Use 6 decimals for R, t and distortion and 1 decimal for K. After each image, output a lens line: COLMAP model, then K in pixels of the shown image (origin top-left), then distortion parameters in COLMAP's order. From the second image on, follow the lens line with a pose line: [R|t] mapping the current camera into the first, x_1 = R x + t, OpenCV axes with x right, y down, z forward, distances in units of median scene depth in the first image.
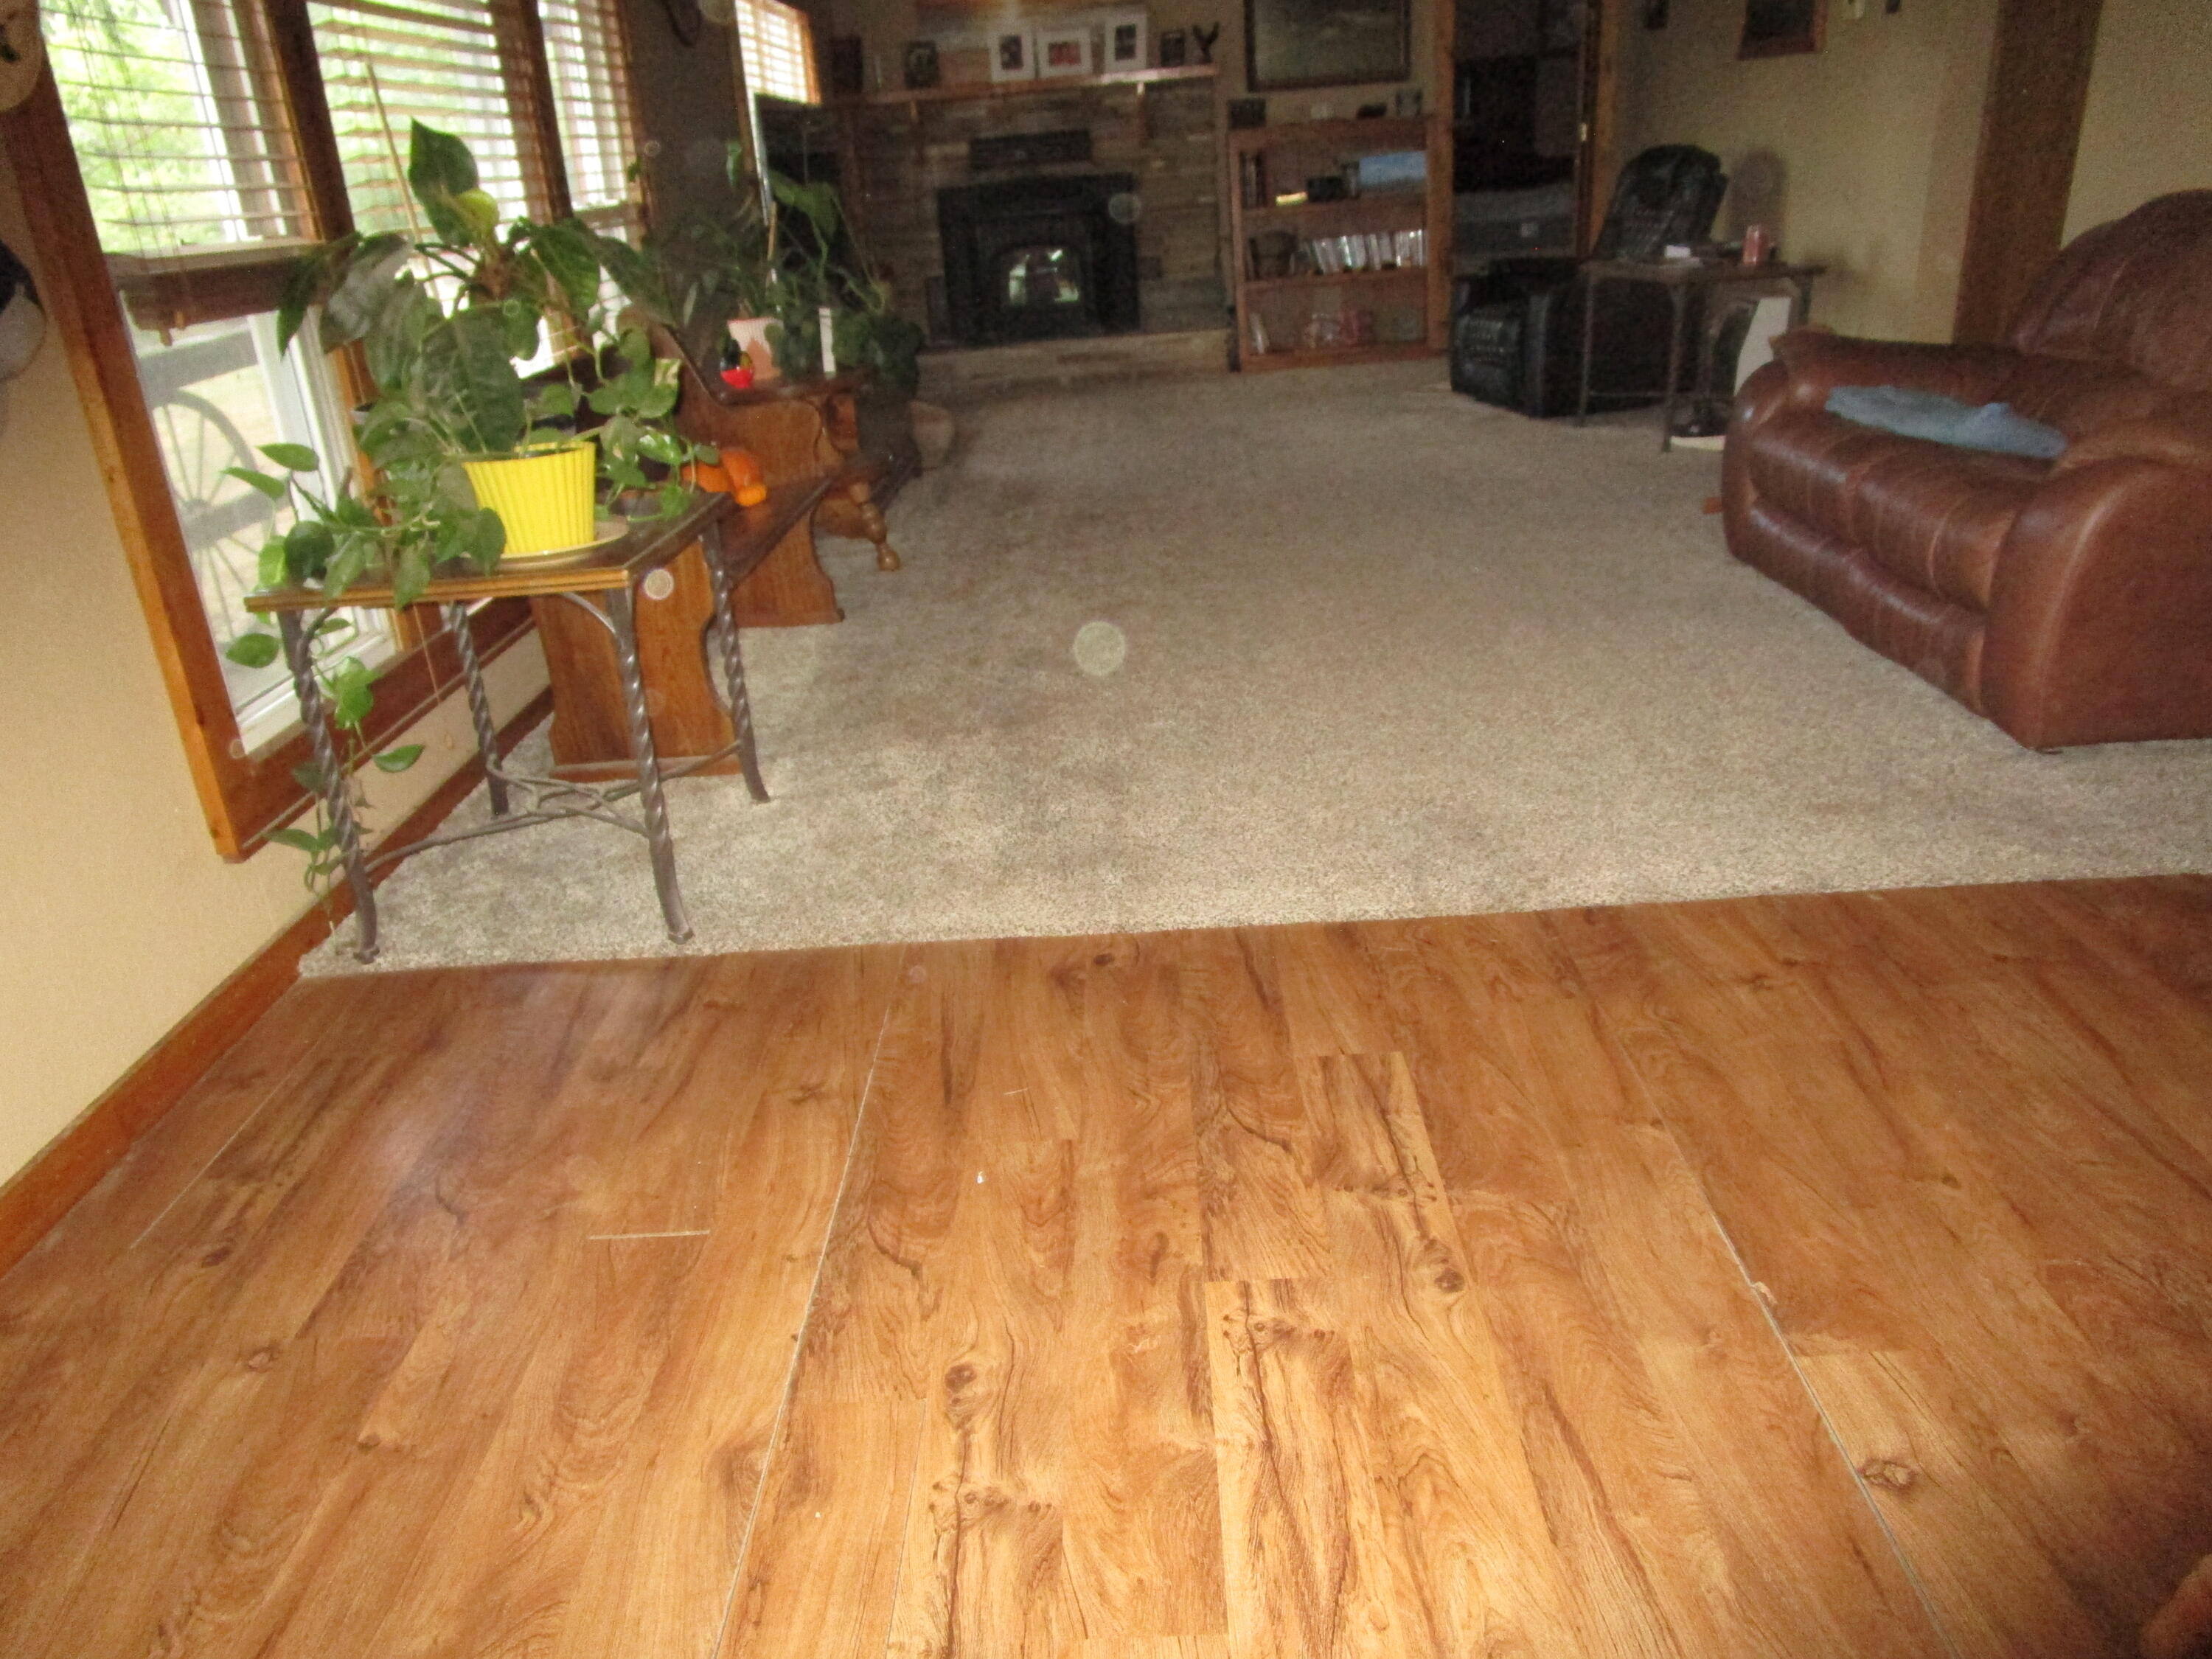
lens RADIAL K [[1556.4, 0, 1106.4], [0, 1556.4, 833.8], [0, 0, 1]] dist [-0.025923, 0.004352]
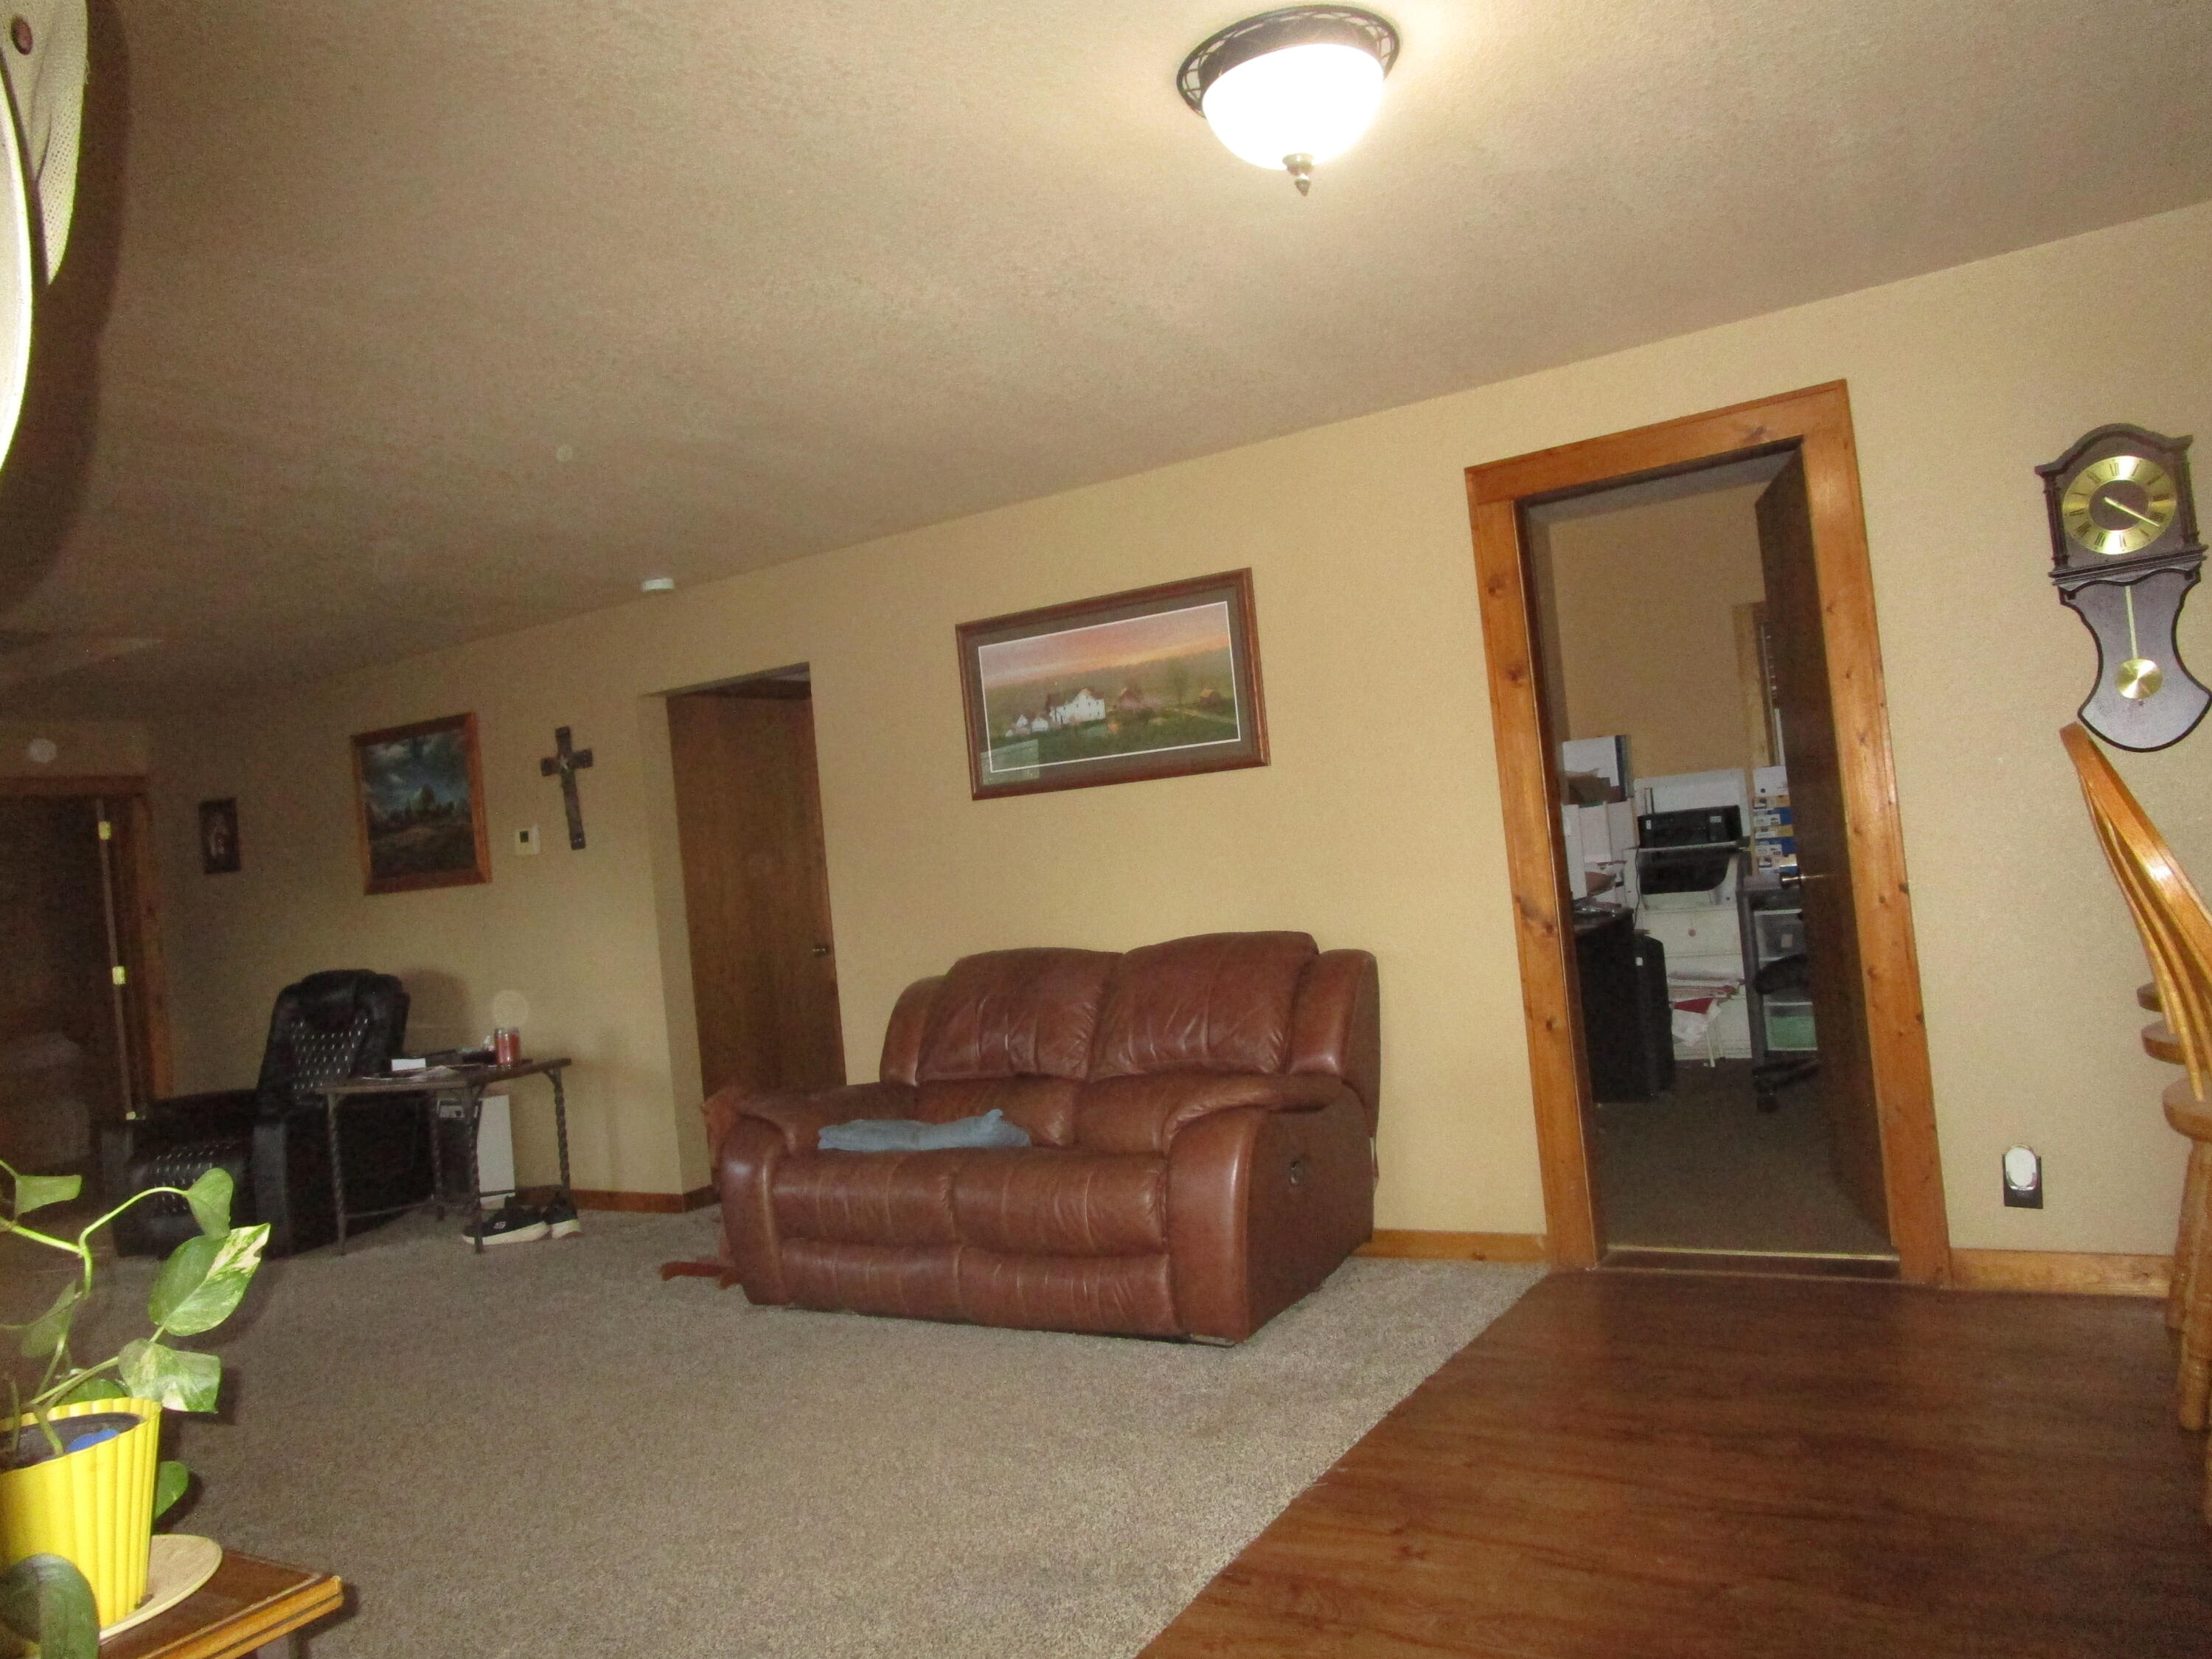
lens RADIAL K [[1556.4, 0, 1086.2], [0, 1556.4, 824.1], [0, 0, 1]] dist [-0.025923, 0.004352]
pose [[0.527509, 0.034278, 0.848858, -0.449806], [0.400290, 0.871291, -0.283938, -0.094274], [-0.749335, 0.489568, 0.445892, 0.272322]]
